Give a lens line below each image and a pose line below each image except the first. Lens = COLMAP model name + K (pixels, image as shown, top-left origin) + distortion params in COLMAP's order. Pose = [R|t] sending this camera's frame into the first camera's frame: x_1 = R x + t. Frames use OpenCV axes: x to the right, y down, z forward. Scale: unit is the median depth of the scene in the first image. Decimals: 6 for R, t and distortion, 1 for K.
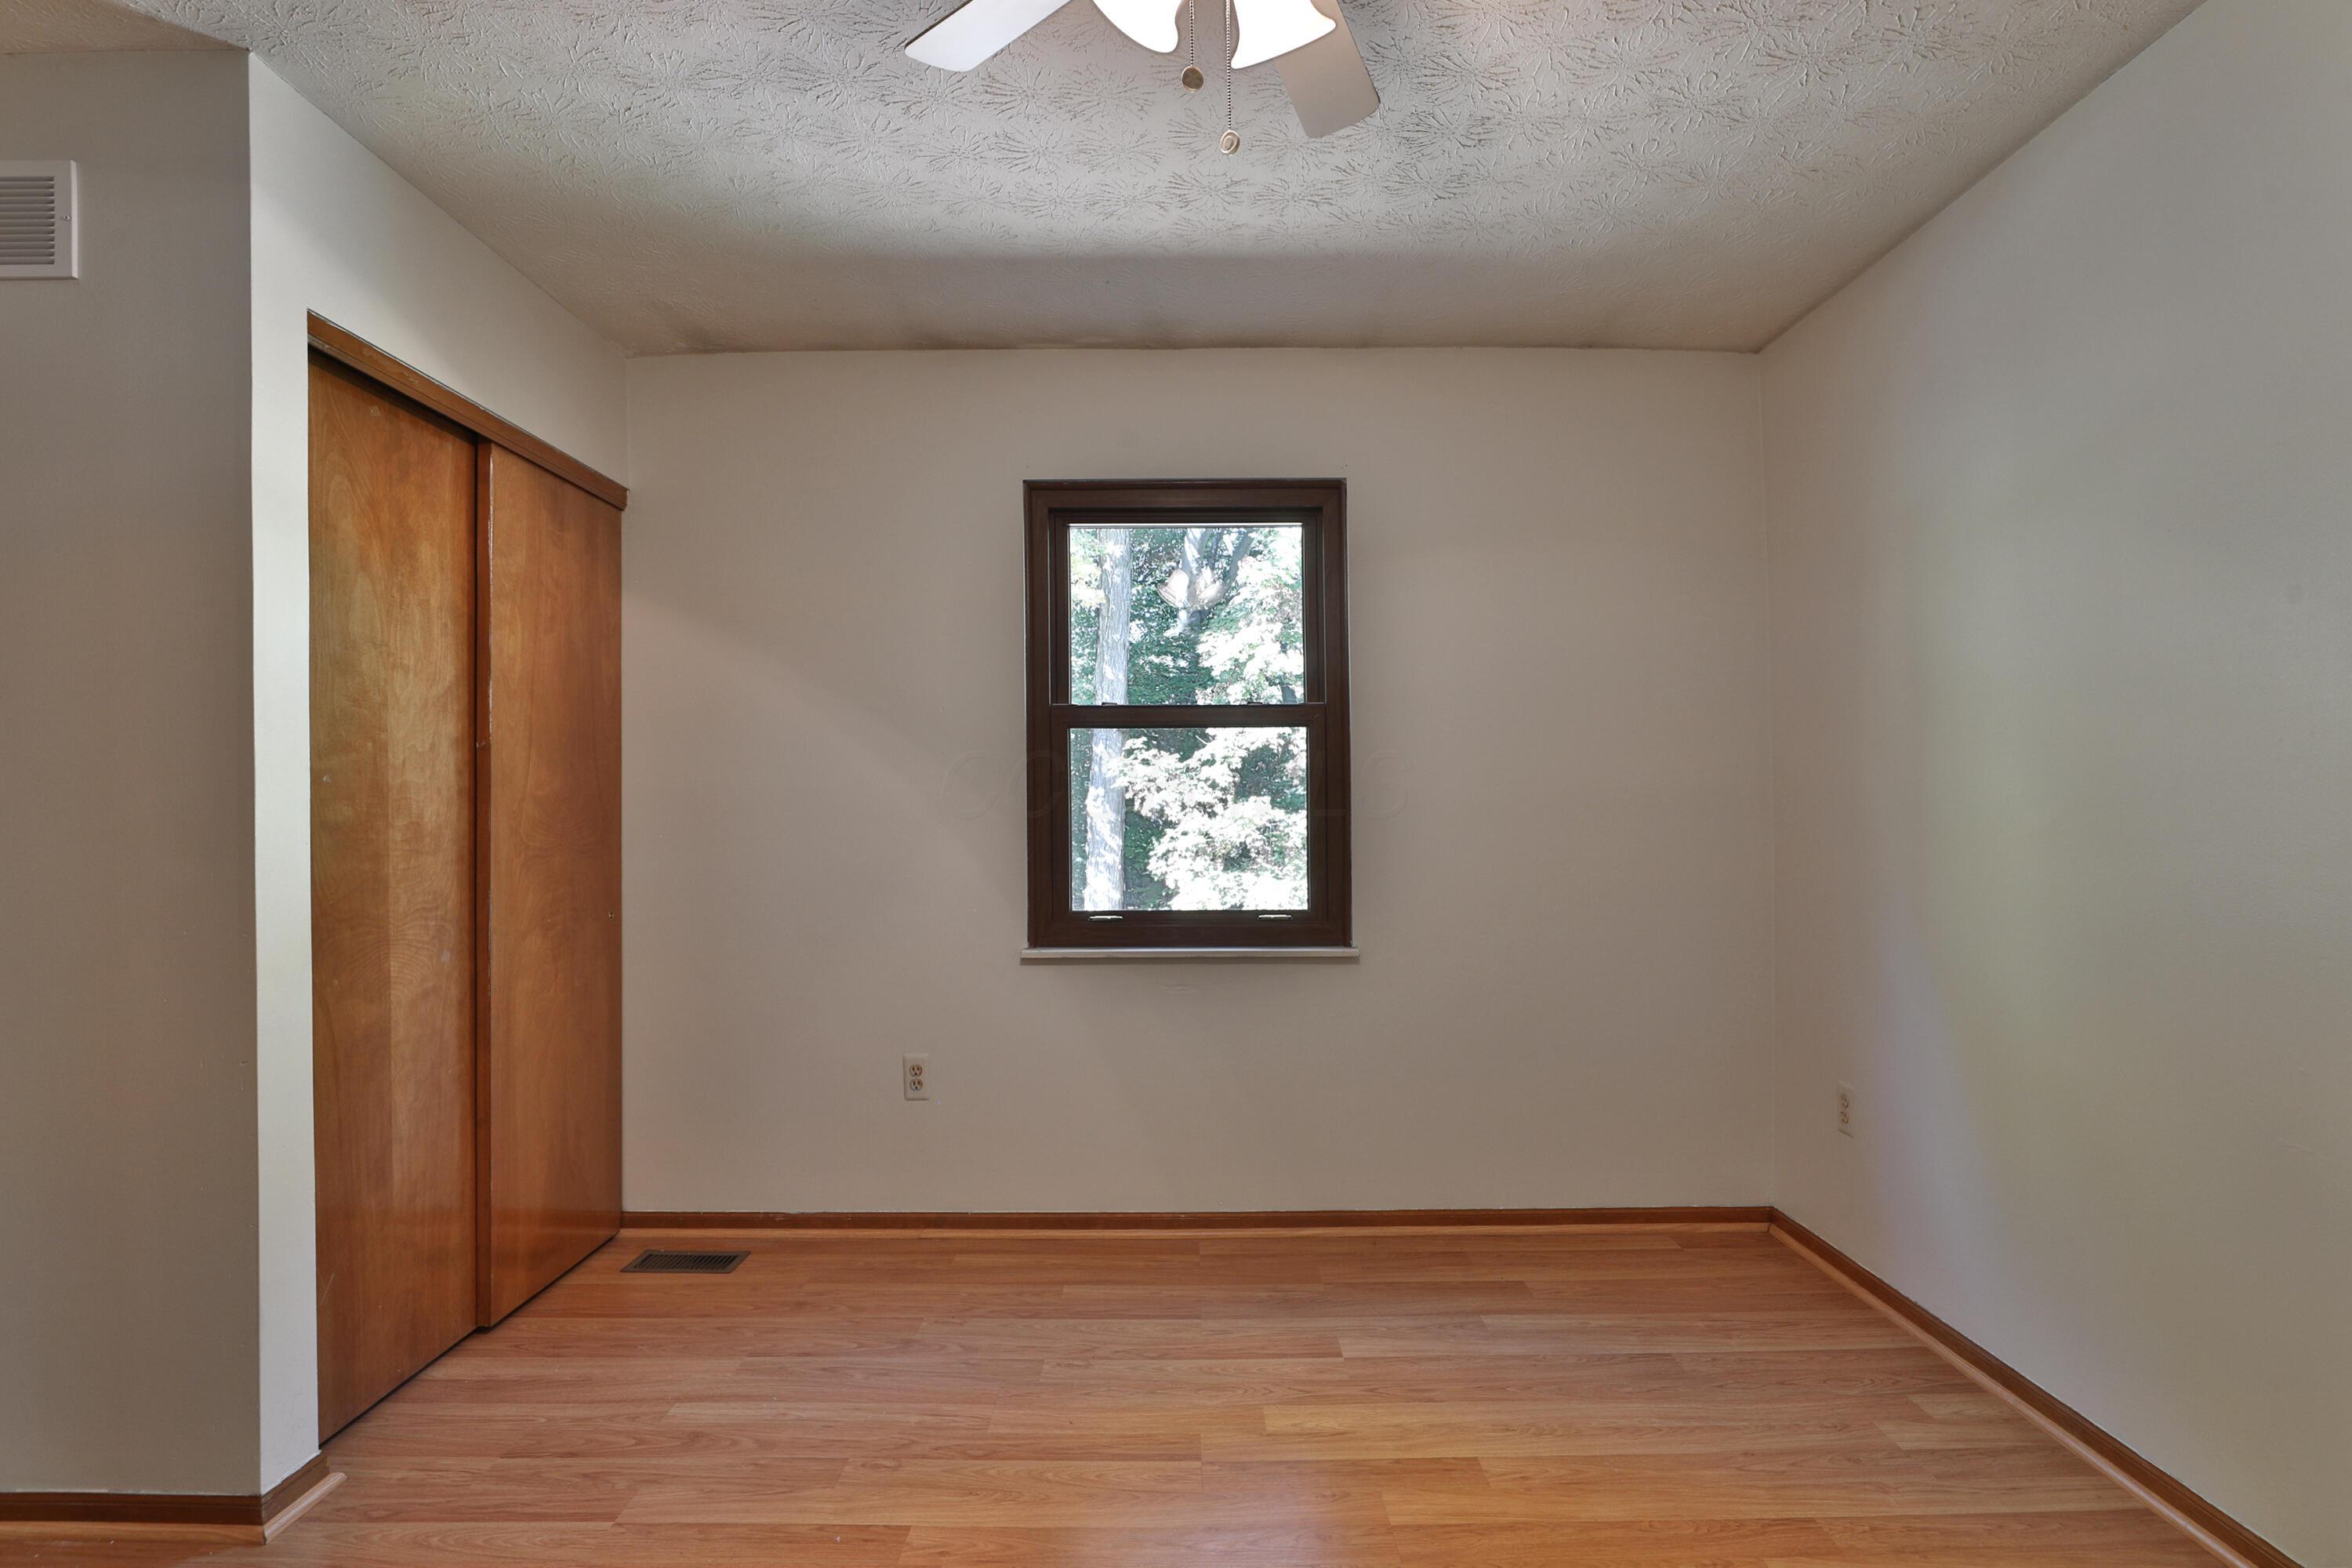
lens RADIAL K [[1218.7, 0, 1178.1], [0, 1218.7, 798.9], [0, 0, 1]] dist [-0.004080, -0.000312]
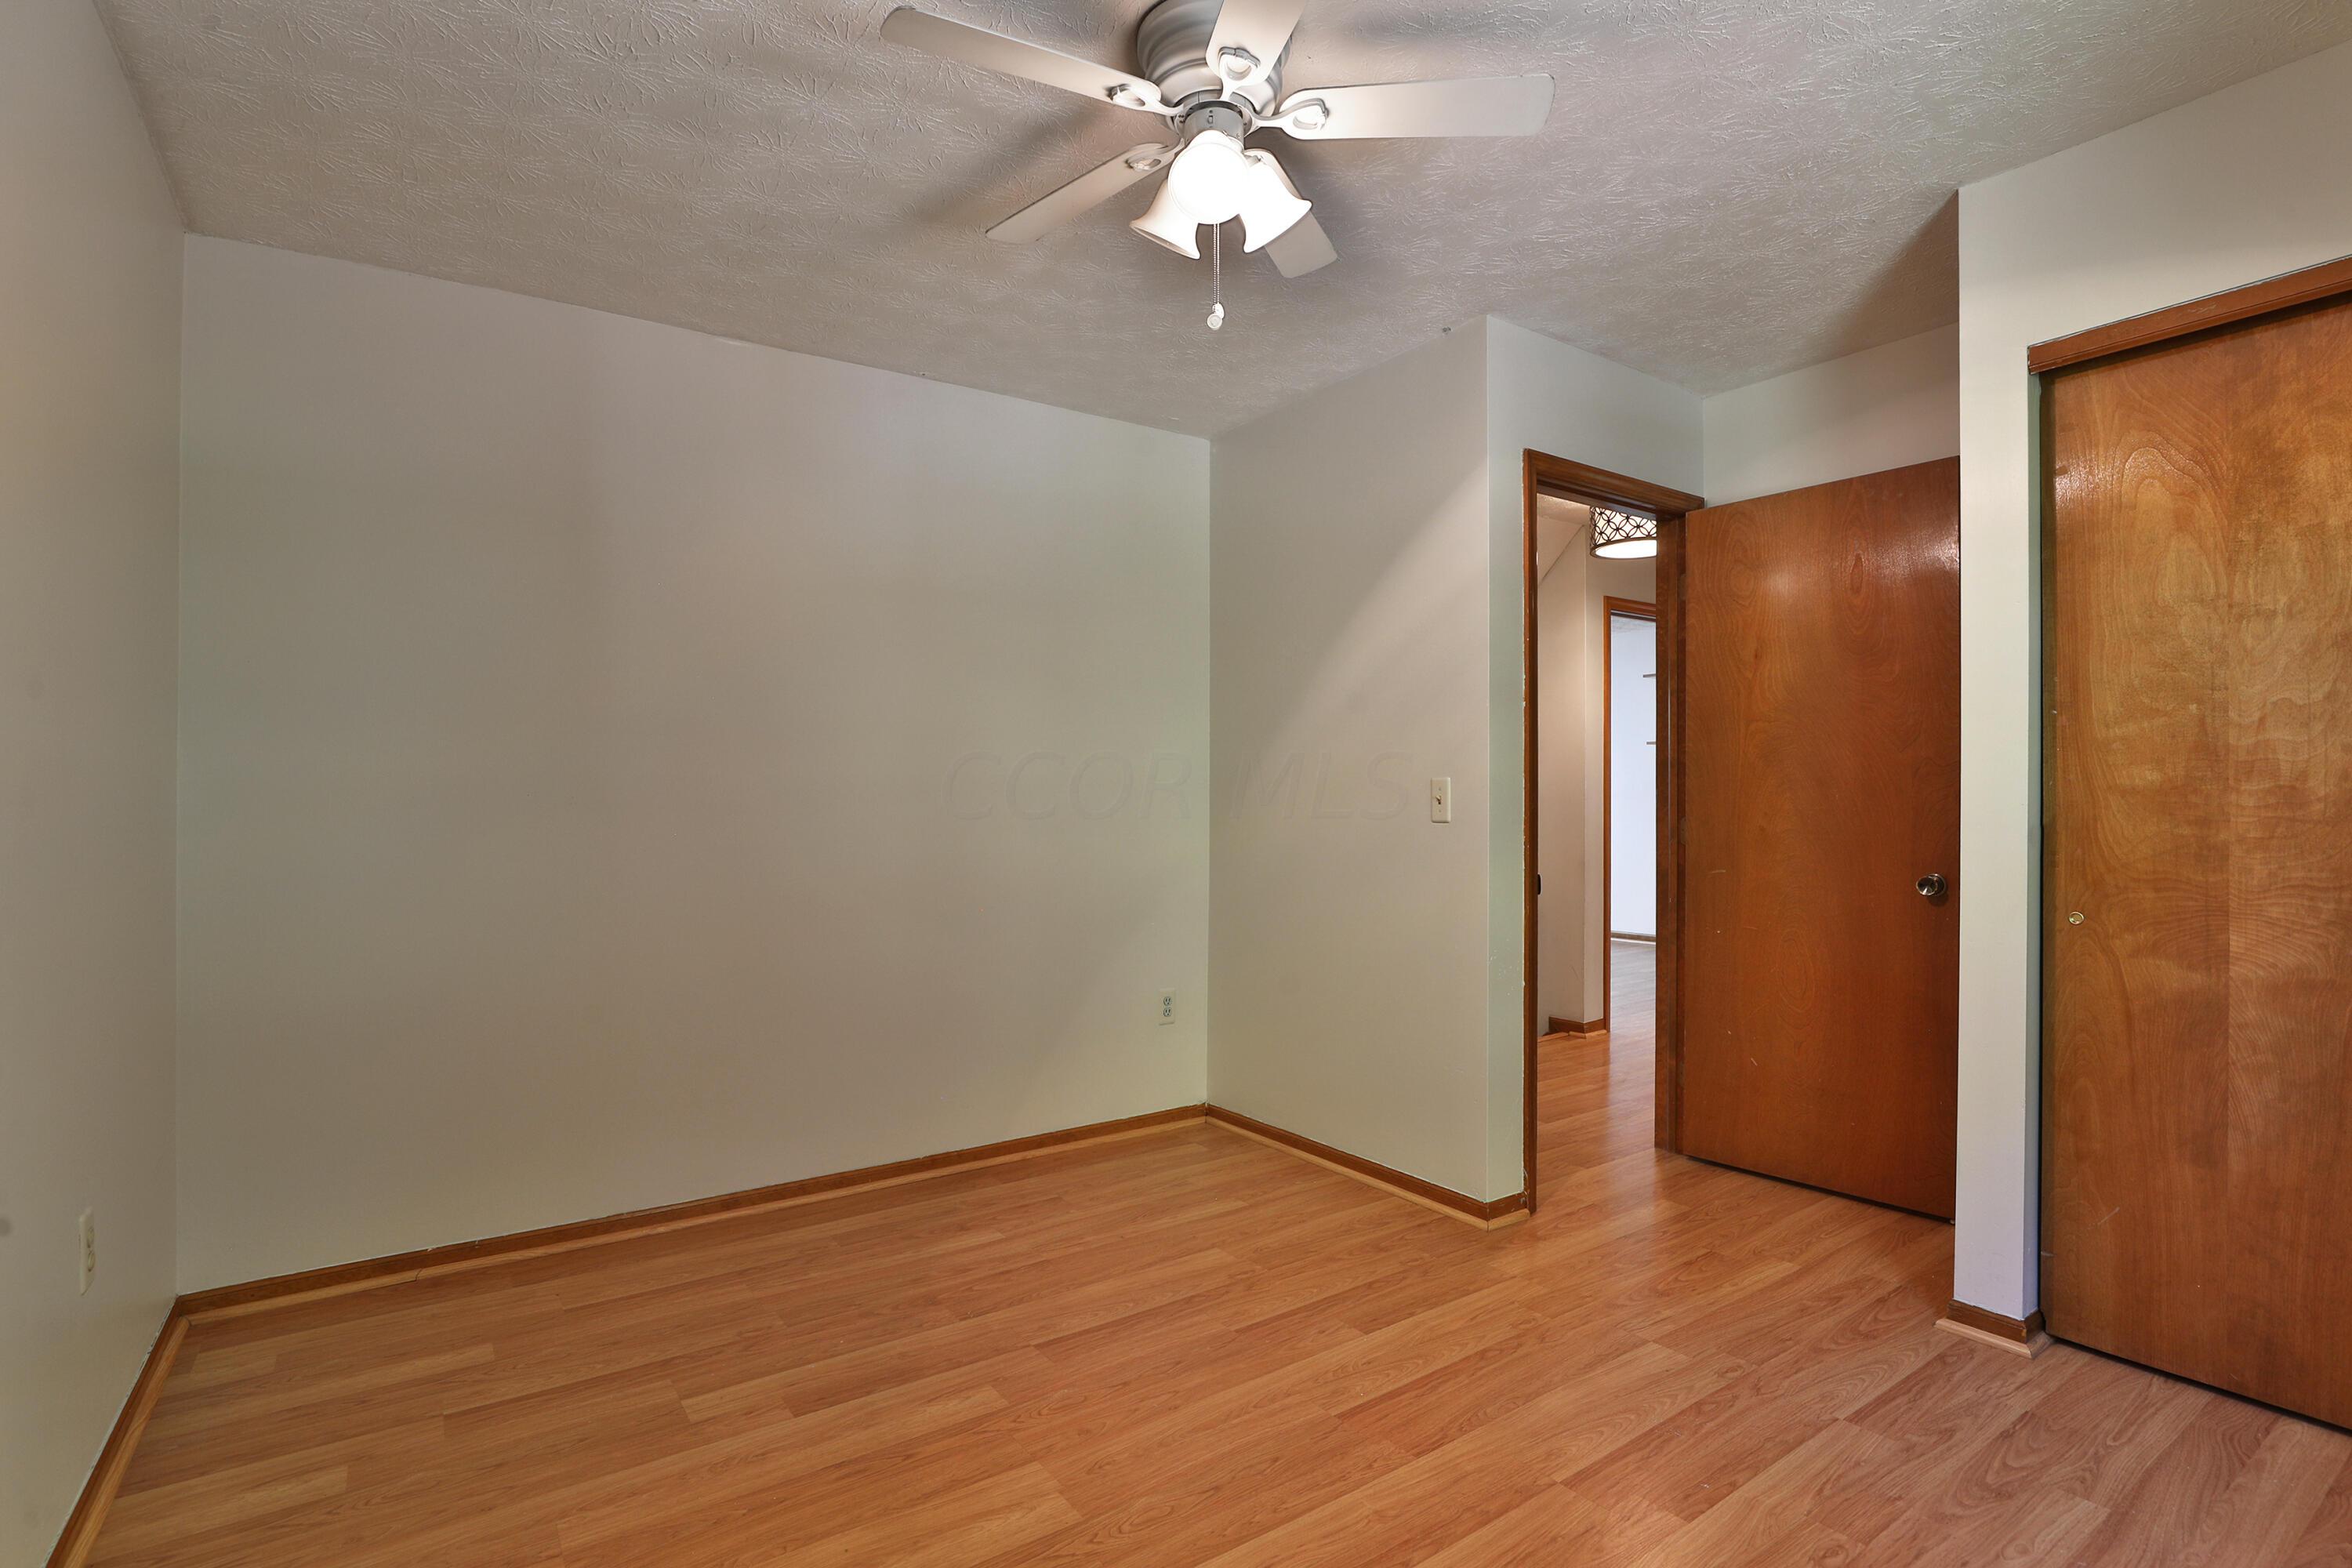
lens RADIAL K [[1117.7, 0, 1191.0], [0, 1117.7, 793.0], [0, 0, 1]] dist [0.002846, 0.000460]
pose [[-0.823365, 0.007821, -0.567458, 0.494465], [0.015531, 0.999841, -0.008756, 0.019584], [0.567299, -0.016022, -0.823356, 1.247445]]
